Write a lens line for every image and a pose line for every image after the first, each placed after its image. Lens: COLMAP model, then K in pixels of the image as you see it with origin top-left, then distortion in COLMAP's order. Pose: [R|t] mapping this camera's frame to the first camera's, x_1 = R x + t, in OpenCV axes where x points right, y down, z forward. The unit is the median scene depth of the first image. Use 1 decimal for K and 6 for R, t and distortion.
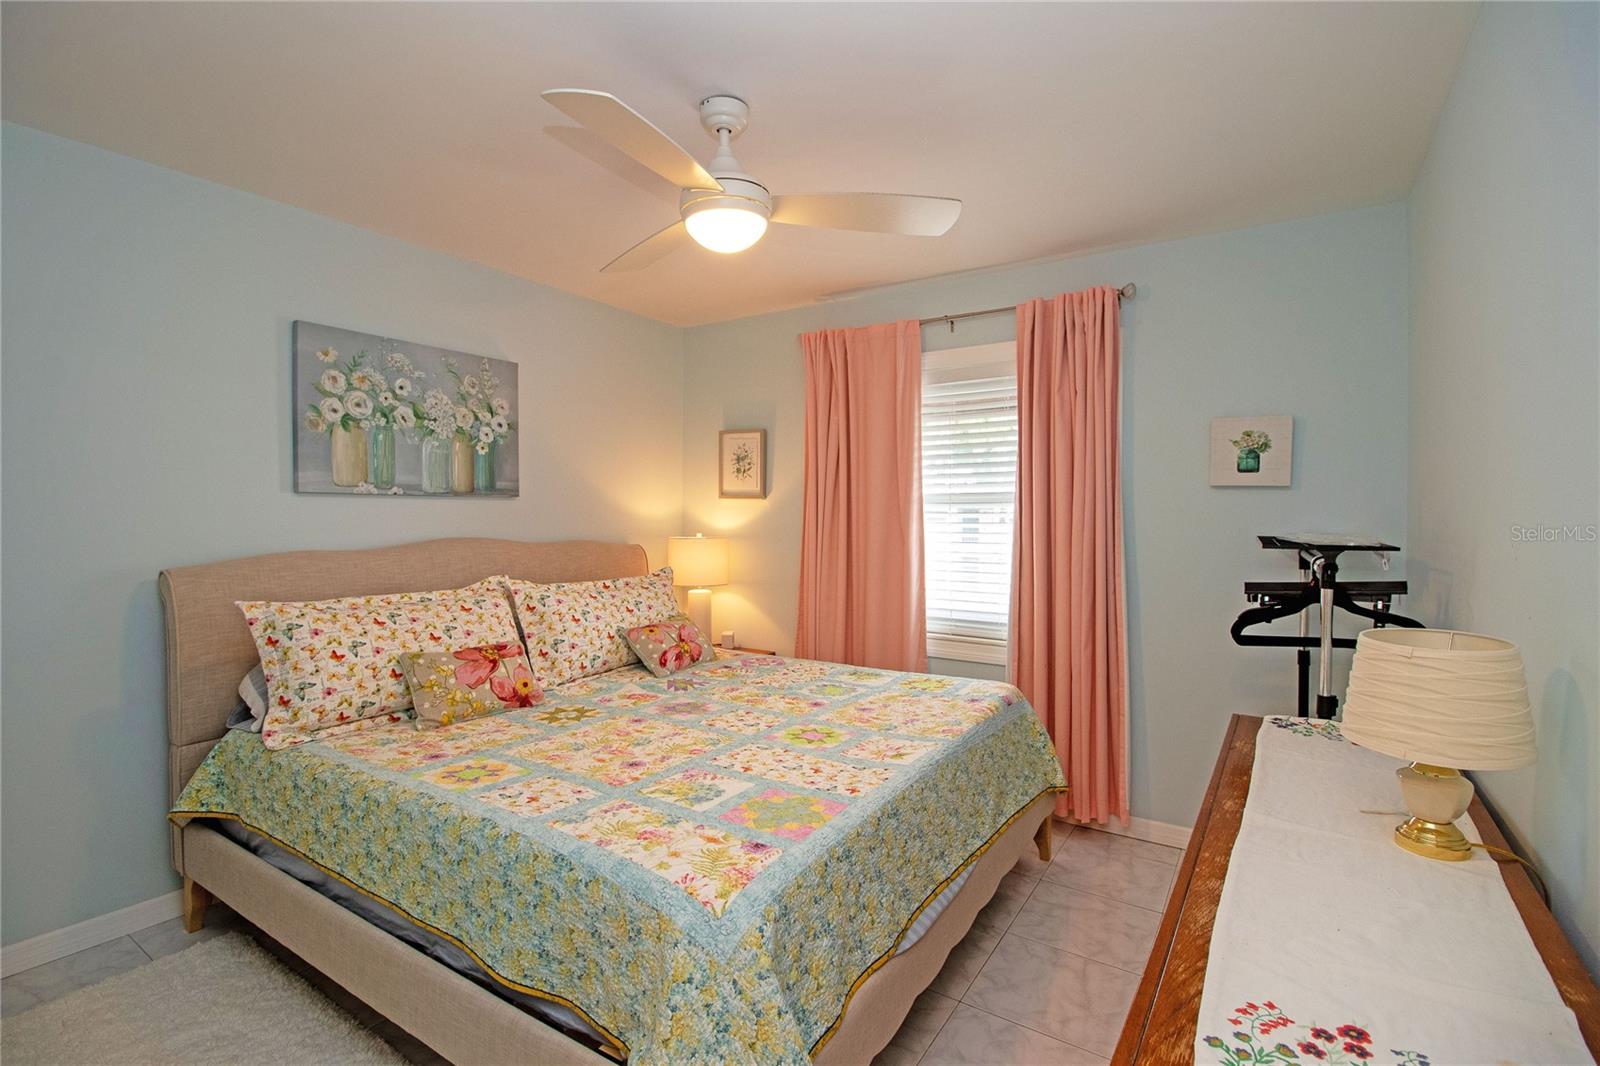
lens RADIAL K [[737.5, 0, 800.1], [0, 737.5, 526.9], [0, 0, 1]] dist [-0.008573, -0.001595]
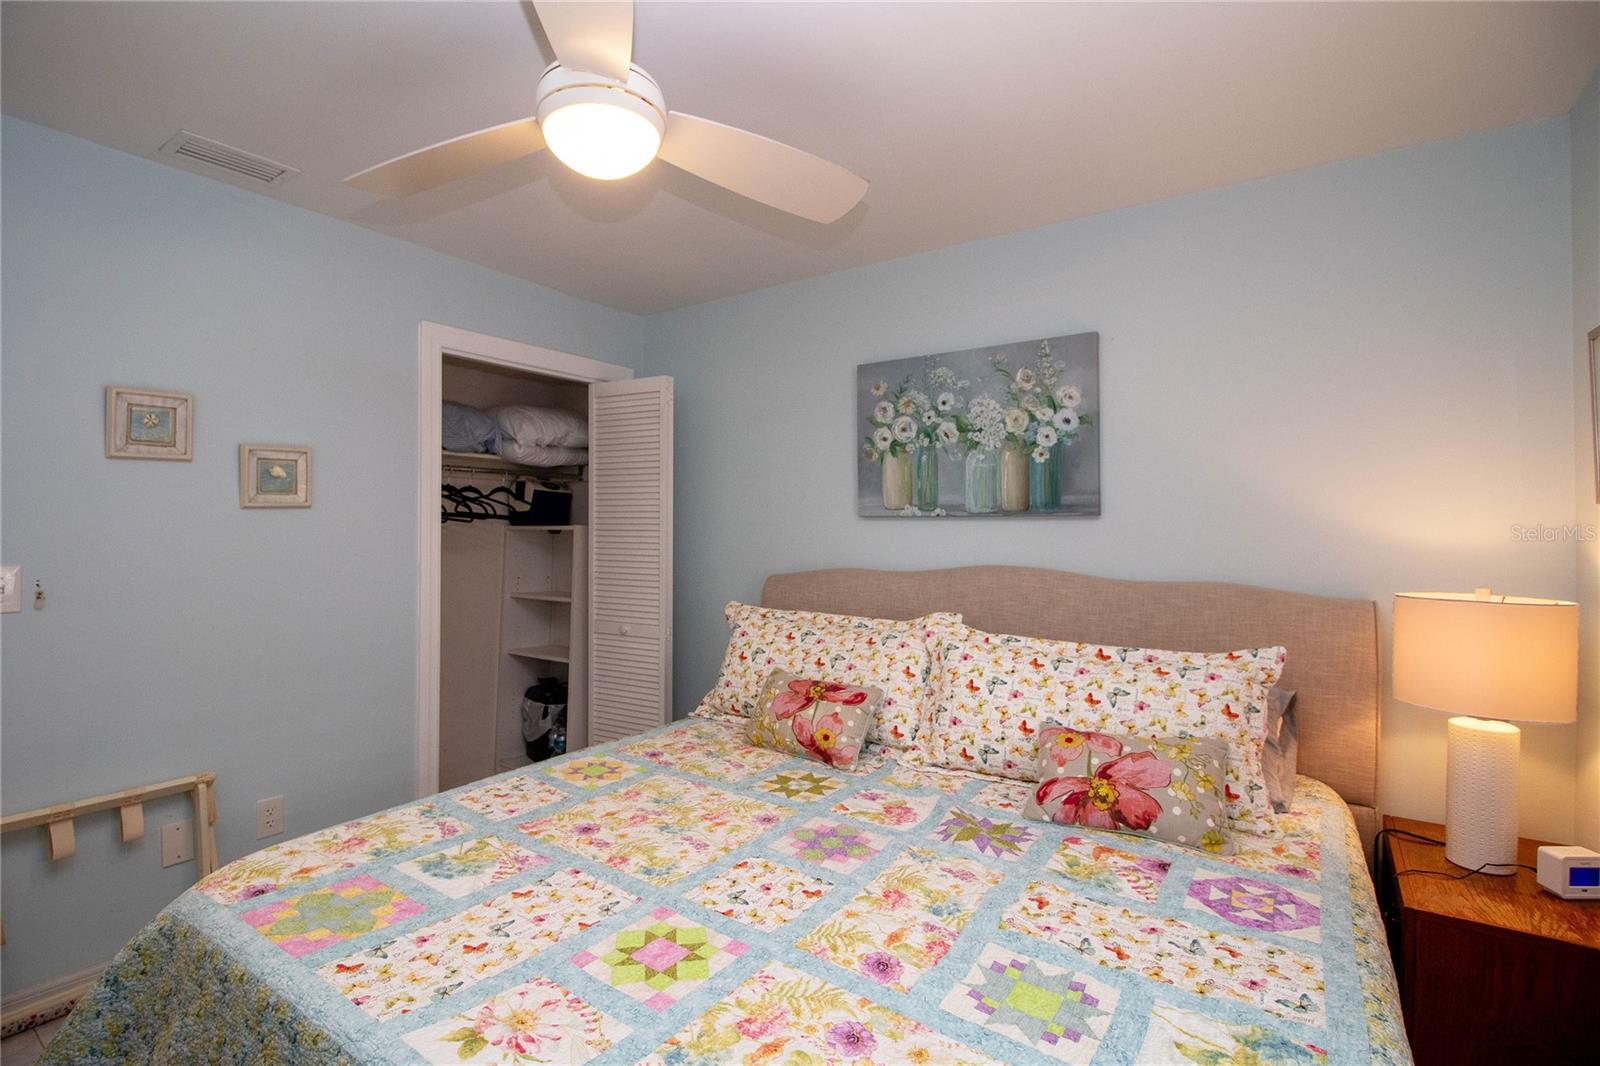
lens RADIAL K [[737.5, 0, 760.9], [0, 737.5, 524.4], [0, 0, 1]] dist [-0.008573, -0.001595]
pose [[-0.047787, -0.003870, -0.998850, 0.428876], [-0.020299, 0.999790, -0.002903, -0.026408], [0.998651, 0.020137, -0.047855, 0.840937]]
